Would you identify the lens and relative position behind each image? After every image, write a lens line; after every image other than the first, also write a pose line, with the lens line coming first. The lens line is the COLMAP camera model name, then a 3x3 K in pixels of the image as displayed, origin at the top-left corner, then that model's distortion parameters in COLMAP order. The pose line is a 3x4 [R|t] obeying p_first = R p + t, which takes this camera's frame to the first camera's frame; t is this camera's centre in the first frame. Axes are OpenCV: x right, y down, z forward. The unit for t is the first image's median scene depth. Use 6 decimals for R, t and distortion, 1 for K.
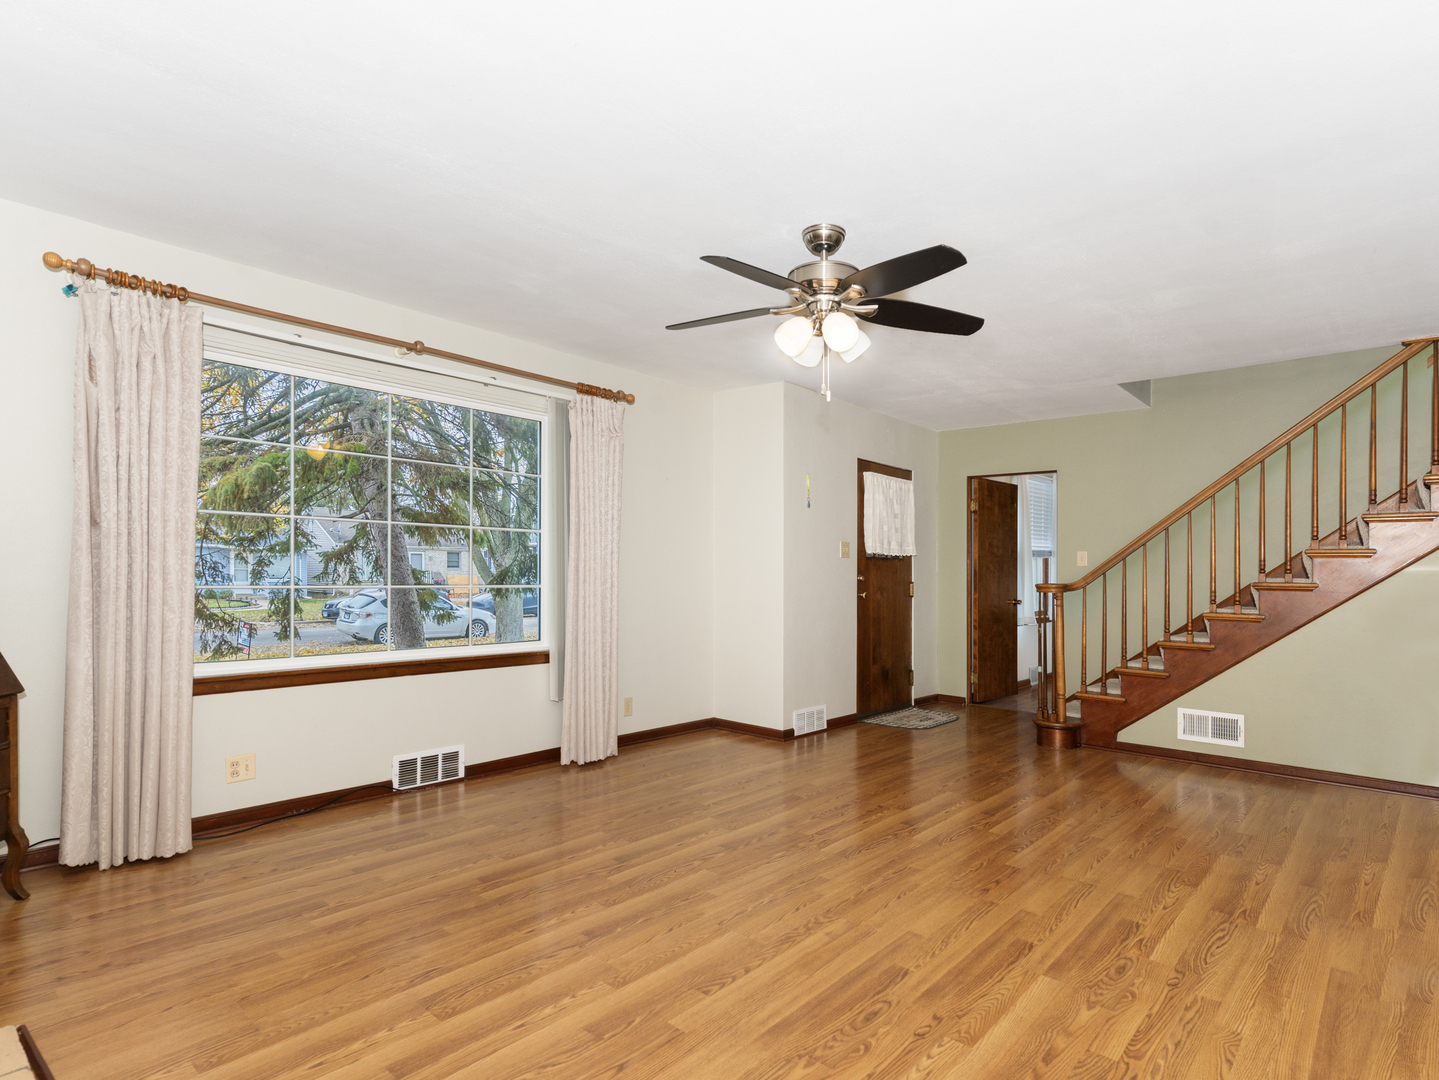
lens RADIAL K [[772.1, 0, 713.6], [0, 772.1, 552.7], [0, 0, 1]] dist [0.000164, 0.000941]
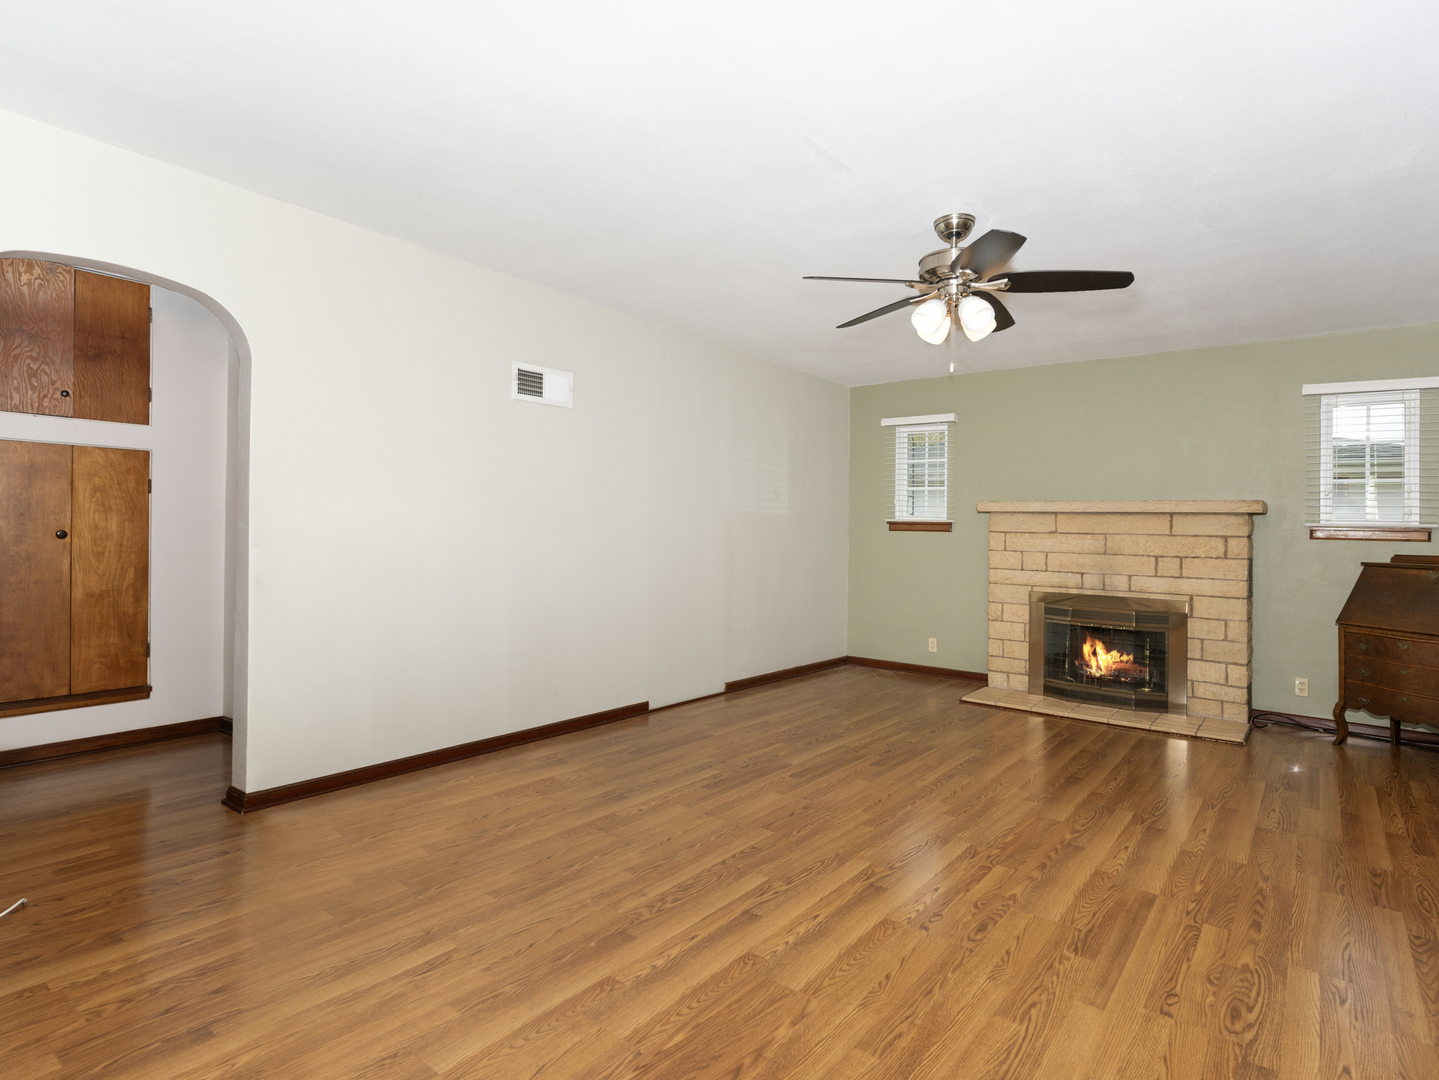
lens RADIAL K [[772.1, 0, 714.7], [0, 772.1, 542.5], [0, 0, 1]] dist [0.000164, 0.000941]
pose [[-0.997398, -0.038142, -0.061172, 0.599837], [-0.037578, 0.999240, -0.010347, 0.063707], [0.061520, -0.008021, -0.998074, 2.240207]]
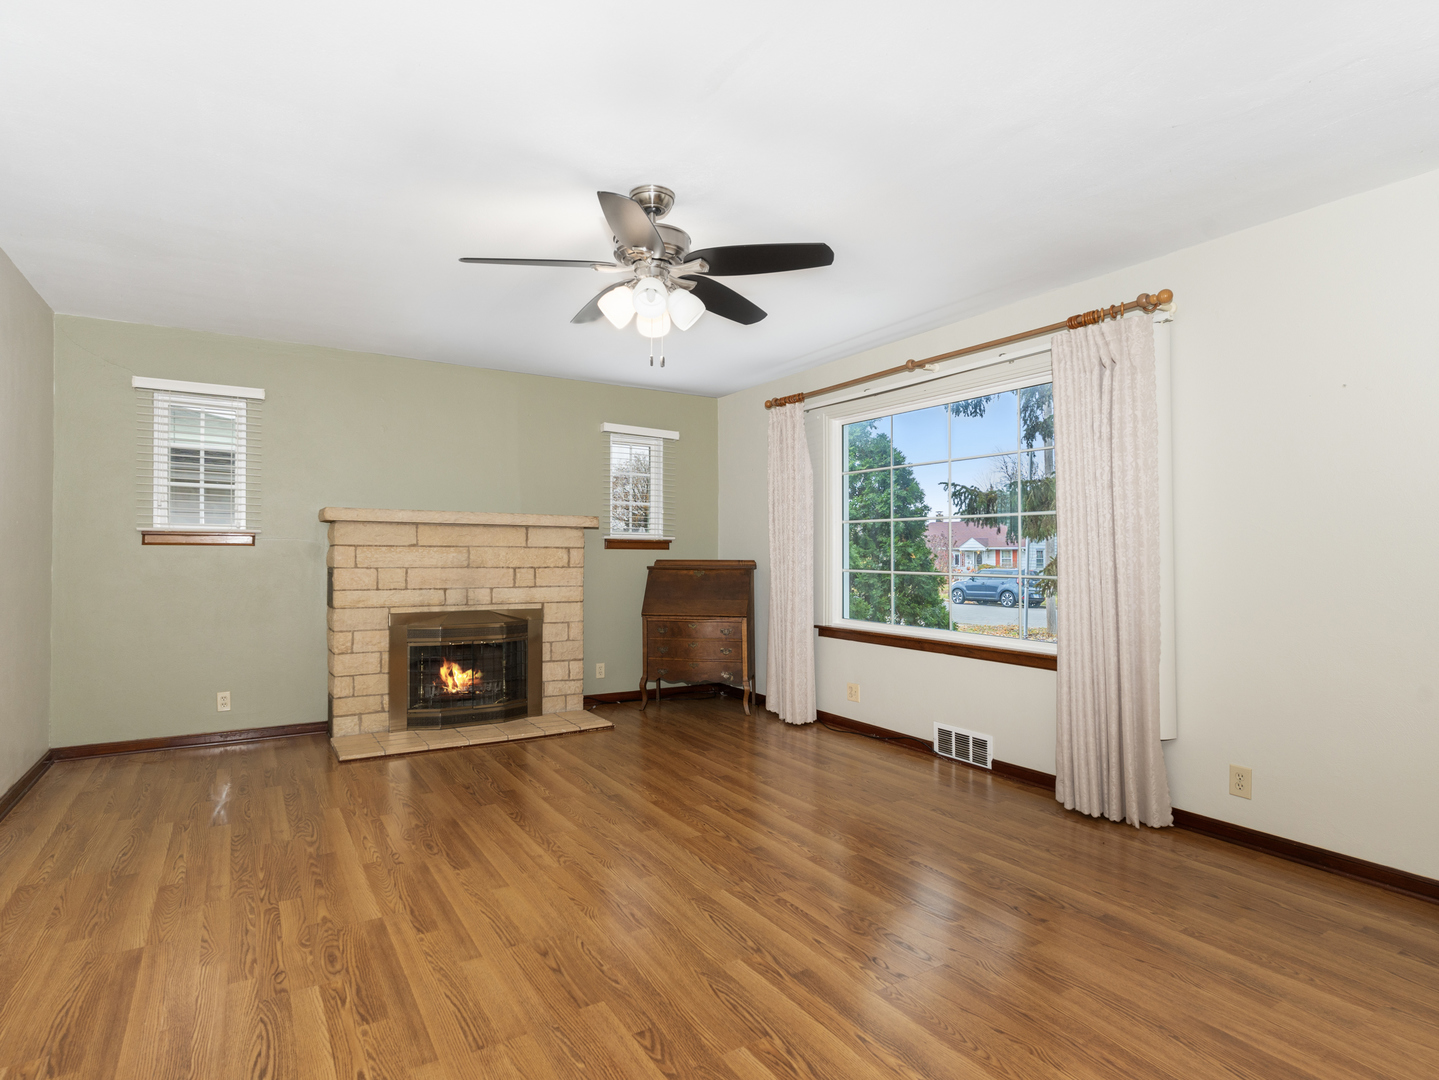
lens RADIAL K [[772.1, 0, 714.9], [0, 772.1, 531.1], [0, 0, 1]] dist [0.000164, 0.000941]
pose [[-0.282700, -0.046496, -0.958081, 1.126123], [0.013900, 0.998521, -0.052561, 0.054896], [0.959108, -0.028176, -0.281636, 1.466323]]
